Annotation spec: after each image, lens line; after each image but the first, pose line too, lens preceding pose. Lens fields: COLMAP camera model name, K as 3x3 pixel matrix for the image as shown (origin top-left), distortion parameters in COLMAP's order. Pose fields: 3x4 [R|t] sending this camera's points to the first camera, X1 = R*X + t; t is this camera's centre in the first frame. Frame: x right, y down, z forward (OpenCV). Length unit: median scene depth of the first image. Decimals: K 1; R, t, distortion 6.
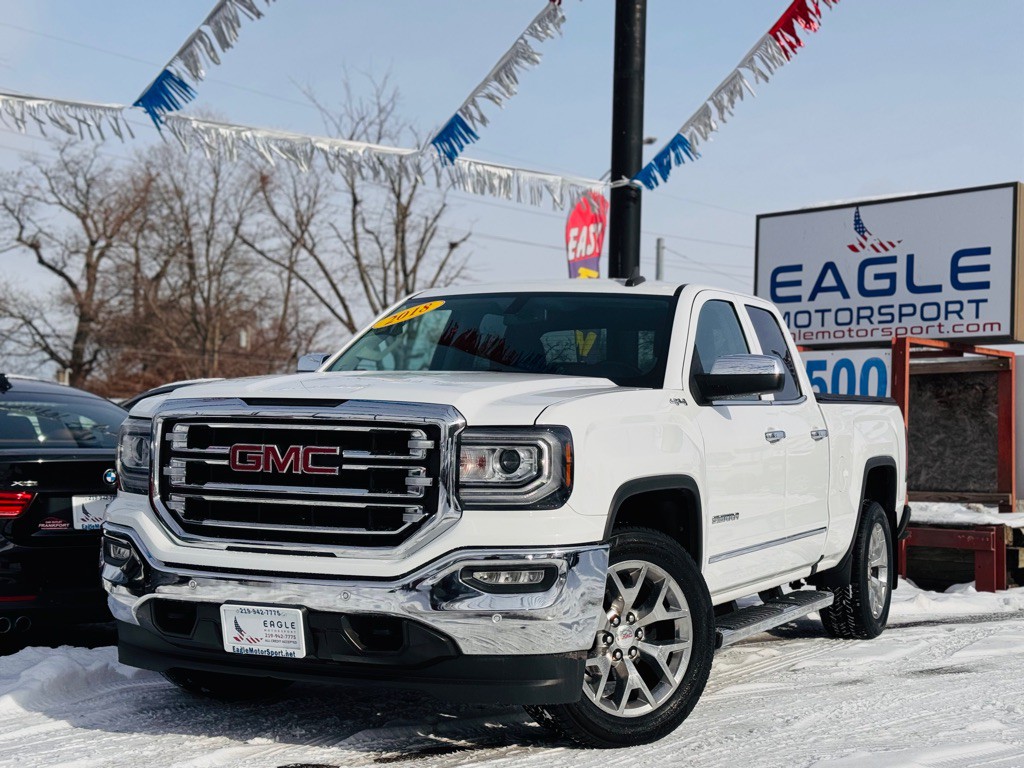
lens RADIAL K [[1542.5, 0, 520.2], [0, 1542.5, 389.0], [0, 0, 1]] dist [0.171992, -0.279536]
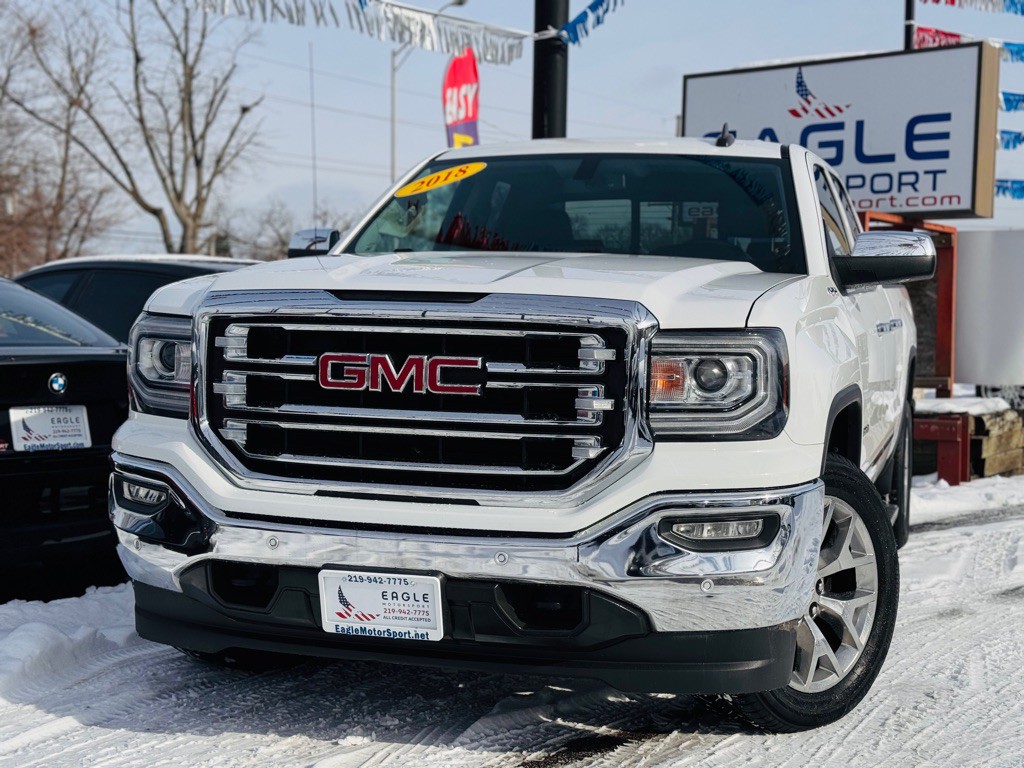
lens RADIAL K [[1542.5, 0, 520.2], [0, 1542.5, 389.0], [0, 0, 1]] dist [0.171992, -0.279536]
pose [[0.989494, -0.009953, 0.144228, -0.085817], [-0.001906, 0.996642, 0.081857, -0.003401], [-0.144558, -0.081272, 0.986153, 0.111951]]
